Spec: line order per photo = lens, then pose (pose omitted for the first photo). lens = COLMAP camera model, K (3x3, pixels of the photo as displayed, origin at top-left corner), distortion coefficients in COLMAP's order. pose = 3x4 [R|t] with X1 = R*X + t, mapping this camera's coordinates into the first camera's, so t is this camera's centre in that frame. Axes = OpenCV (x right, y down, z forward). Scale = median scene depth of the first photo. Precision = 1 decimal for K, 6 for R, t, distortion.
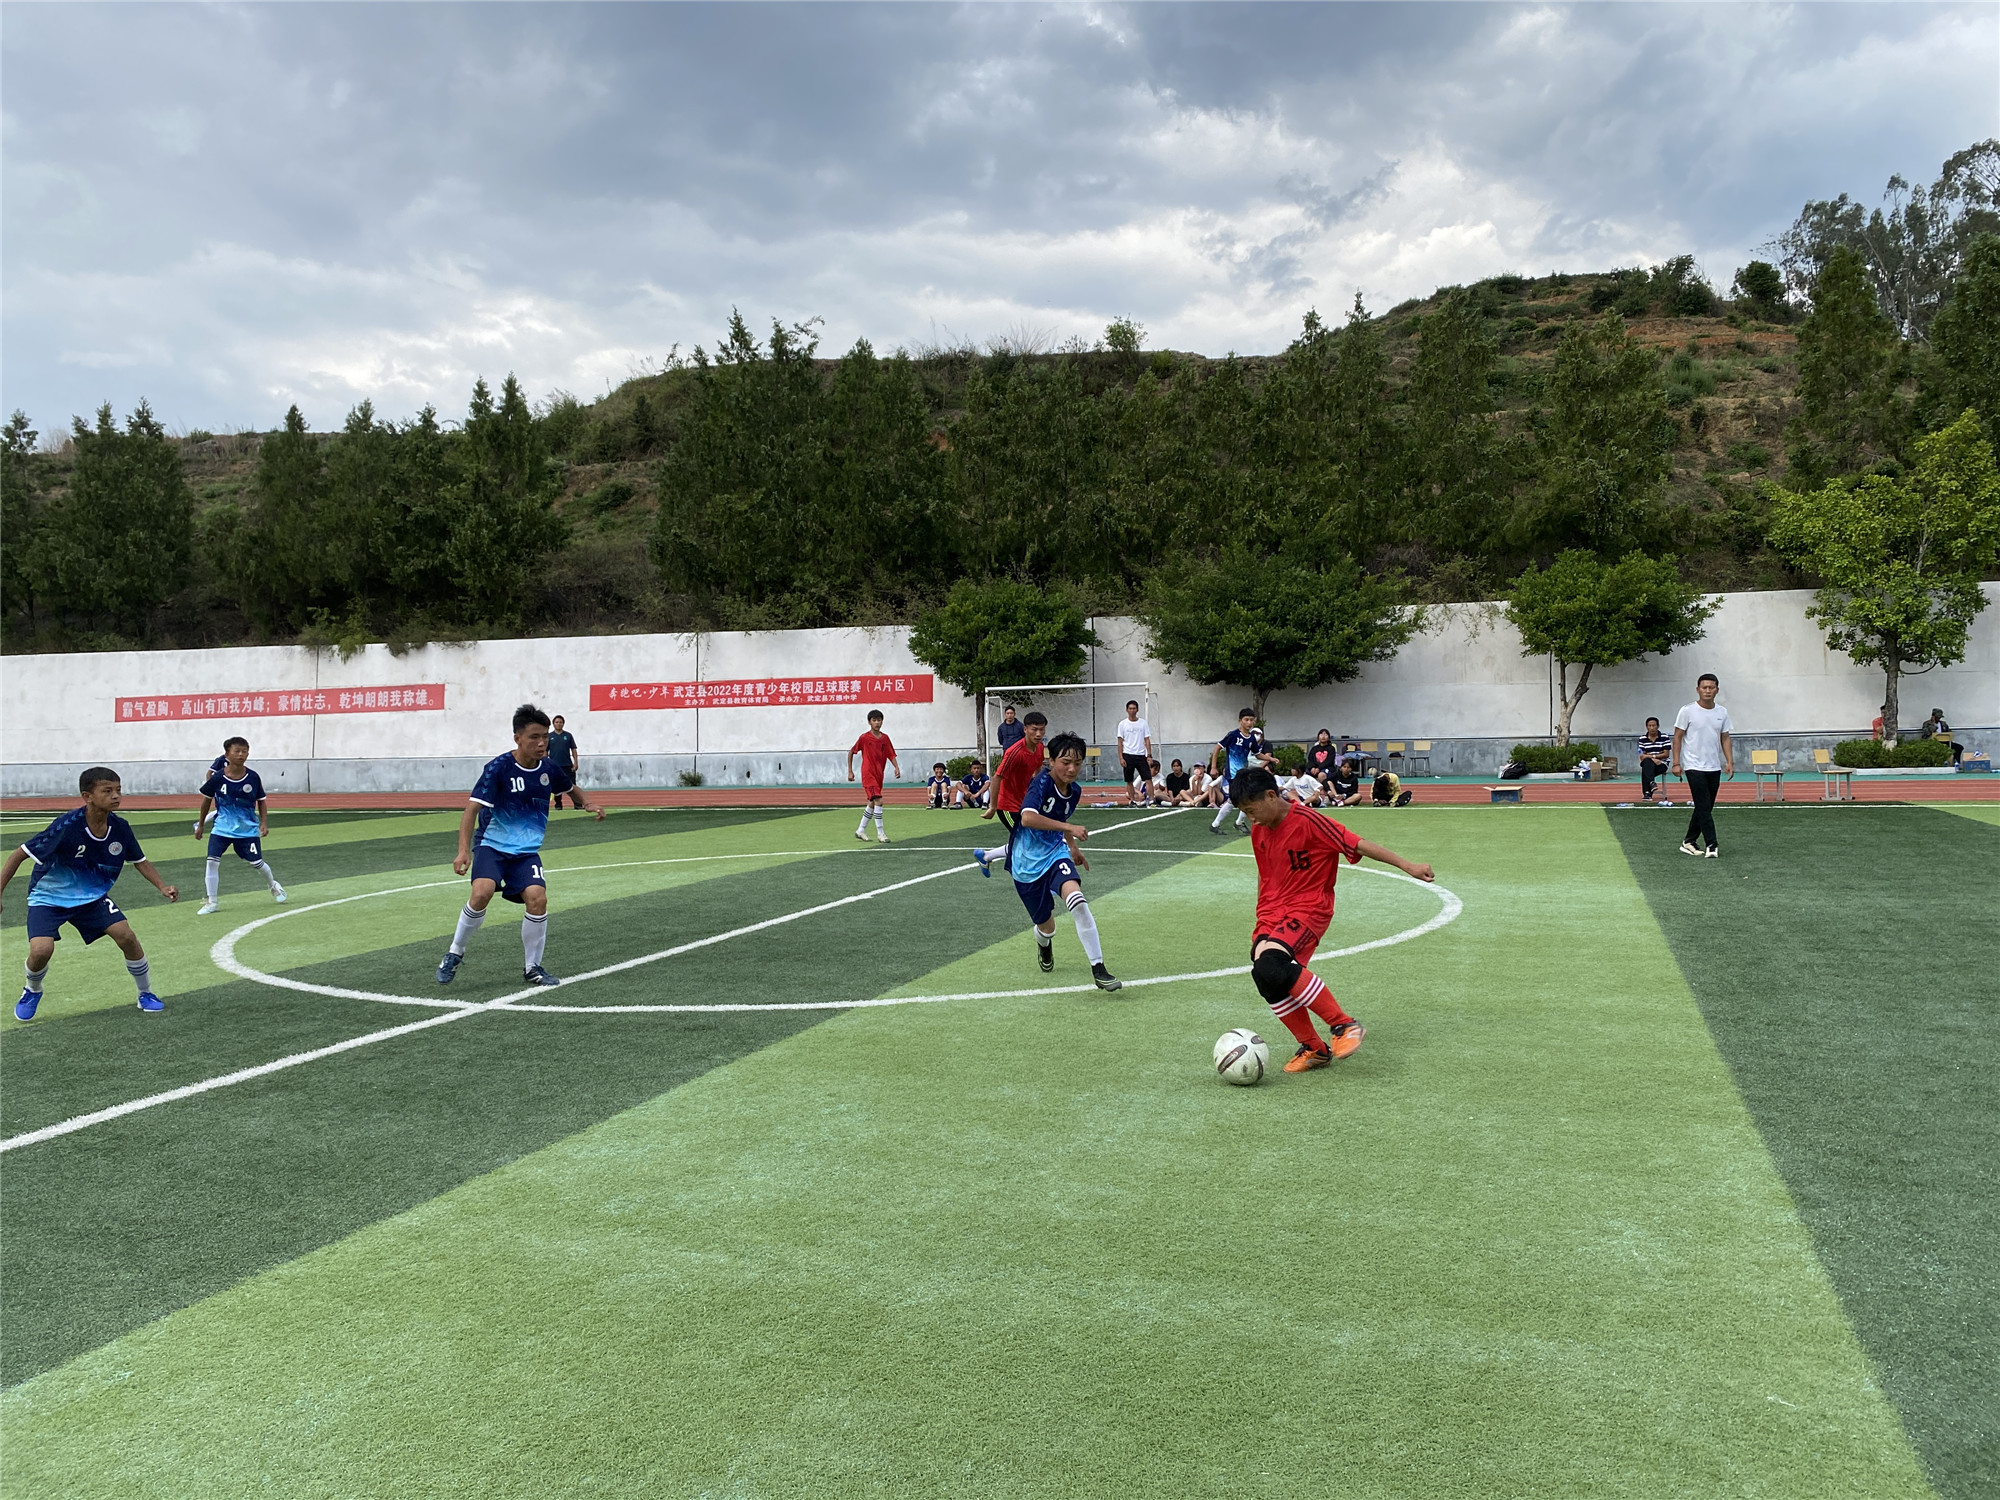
lens RADIAL K [[1510.5, 0, 1005.9], [0, 1510.5, 791.8], [0, 0, 1]] dist [0.081514, -0.088568]
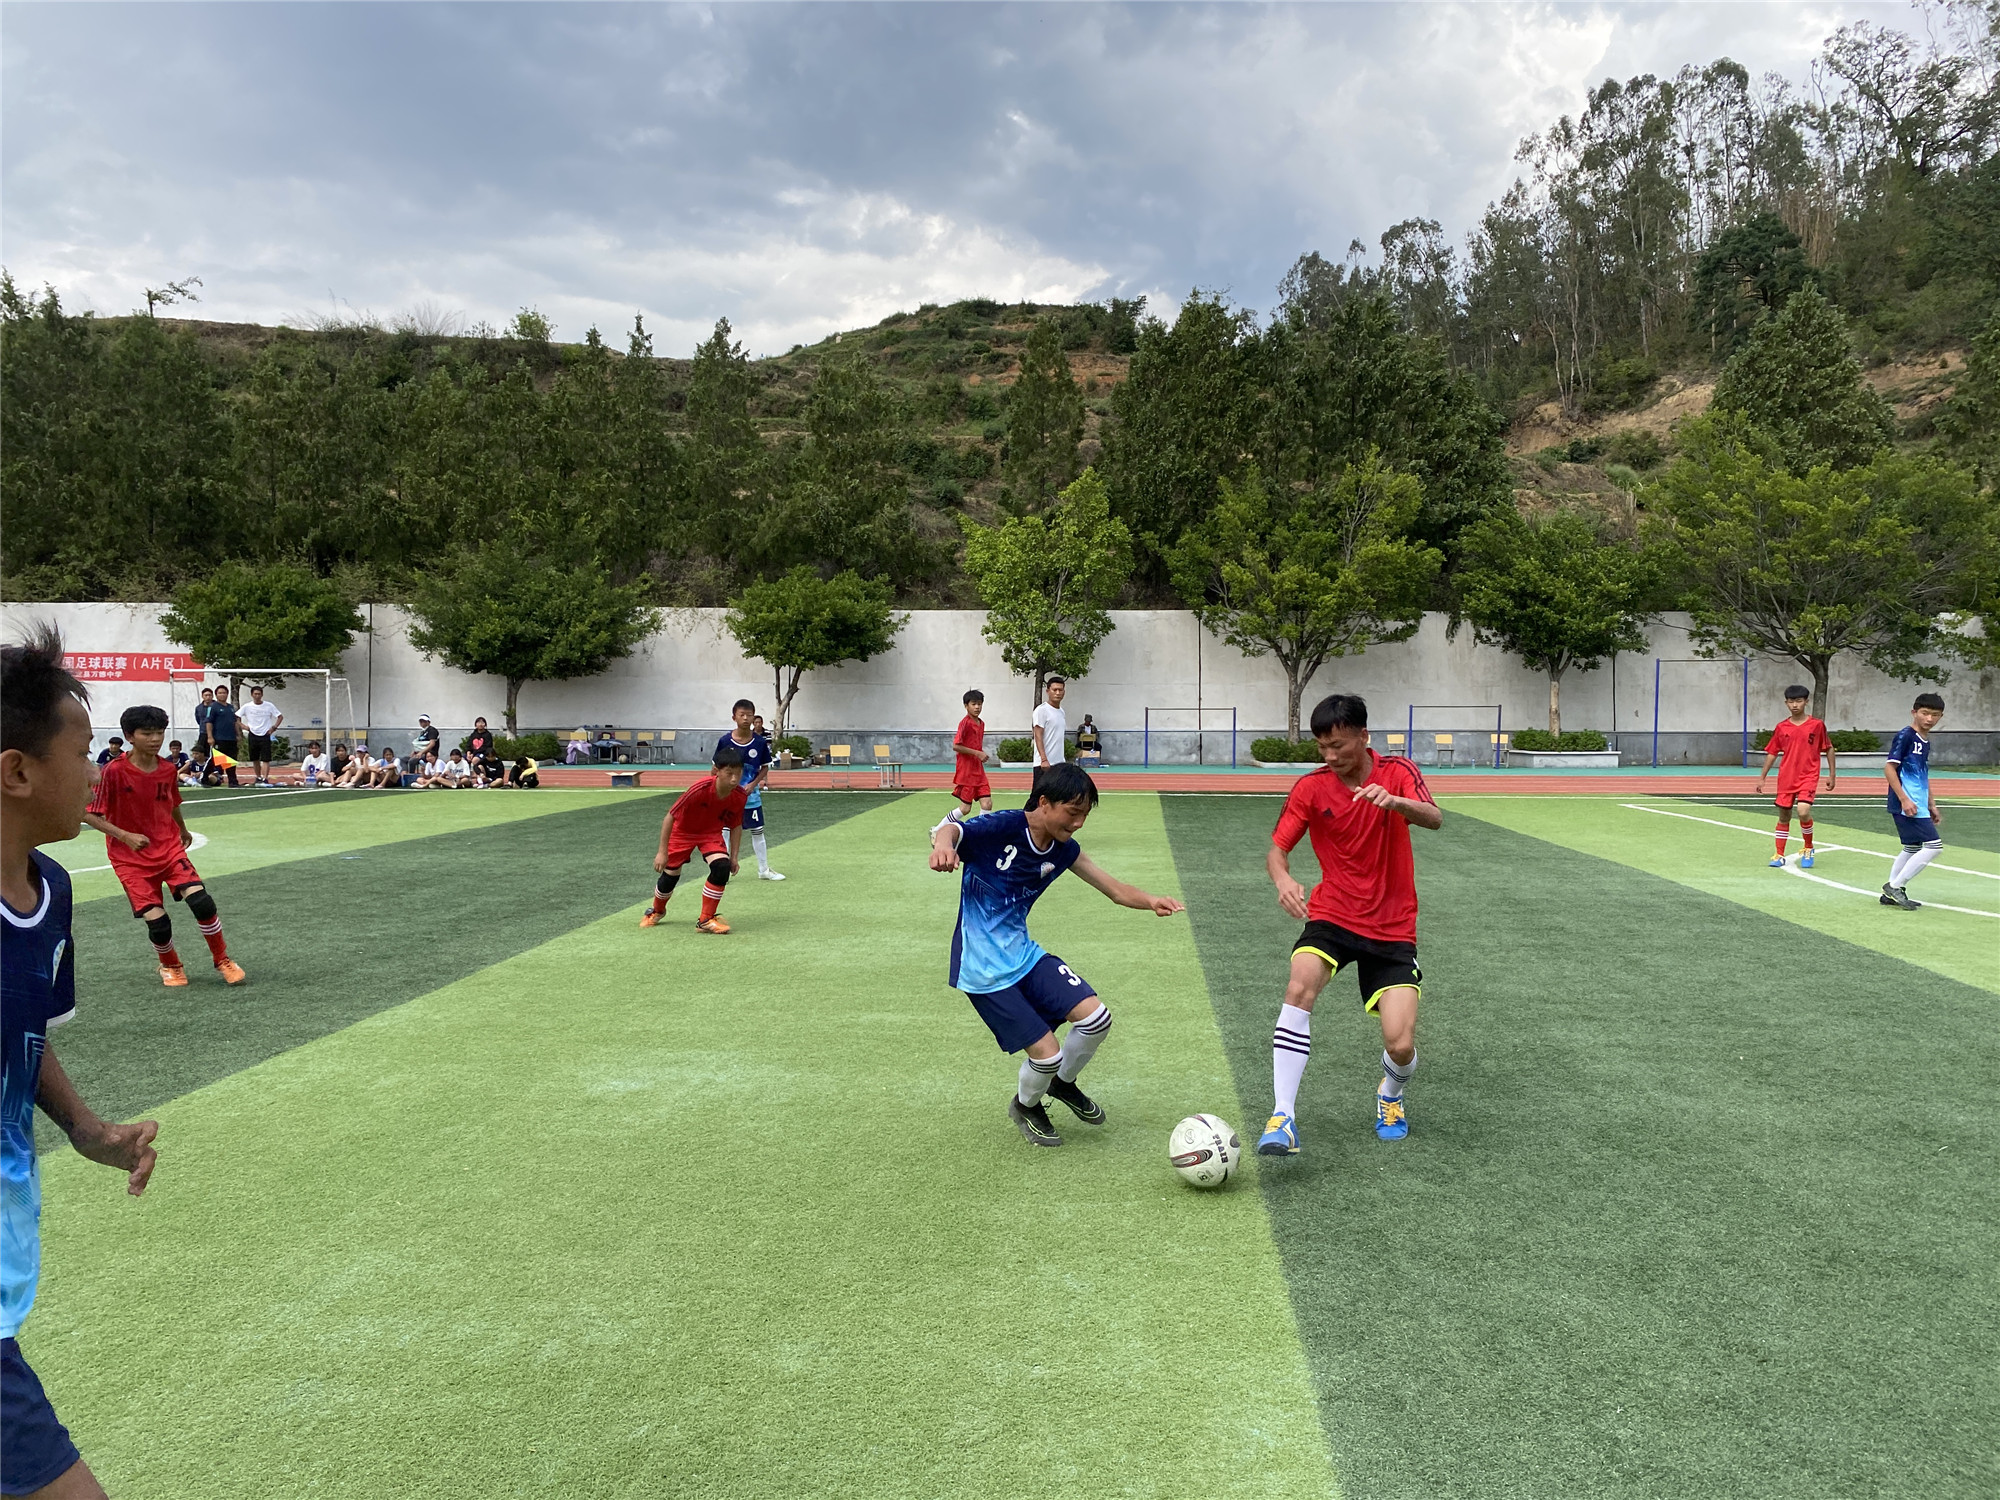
lens RADIAL K [[1529.5, 0, 1005.2], [0, 1529.5, 778.4], [0, 0, 1]] dist [0.037977, -0.038068]
pose [[0.968287, 0.014302, 0.249430, 0.204445], [-0.014325, 0.999896, -0.001721, -0.001163], [-0.249428, -0.001907, 0.968391, -0.113155]]
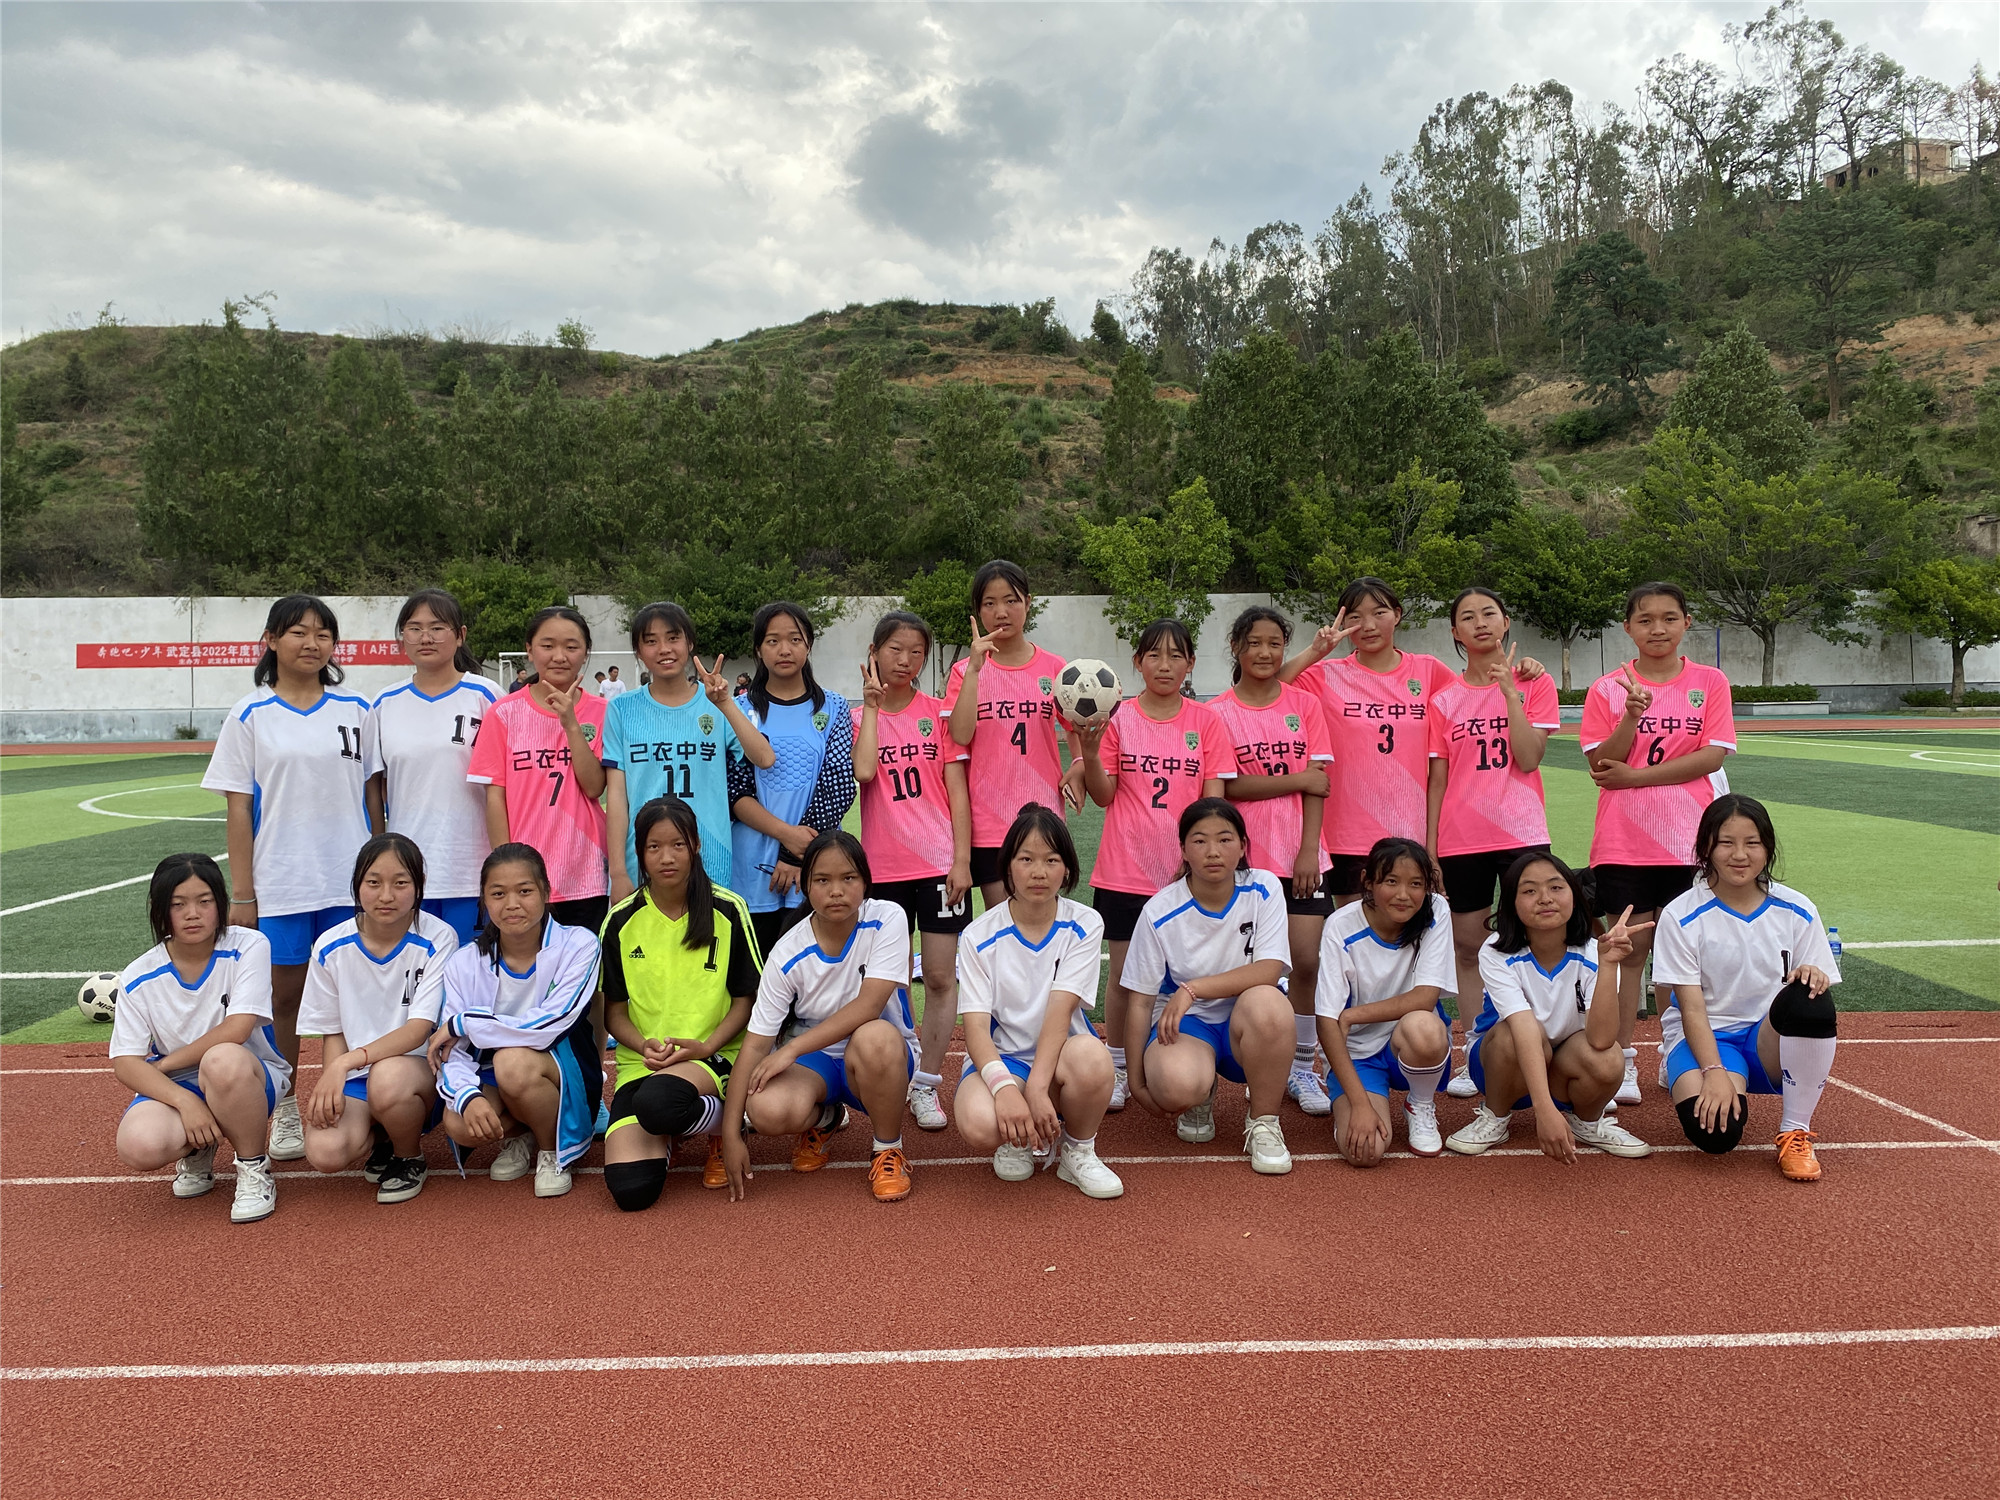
lens RADIAL K [[1547.1, 0, 970.6], [0, 1547.1, 745.7], [0, 0, 1]] dist [0.037243, -0.039902]
pose [[0.938009, -0.002193, 0.346603, -0.067767], [0.006409, 0.999919, -0.011017, 0.016431], [-0.346550, 0.012555, 0.937947, -0.229803]]
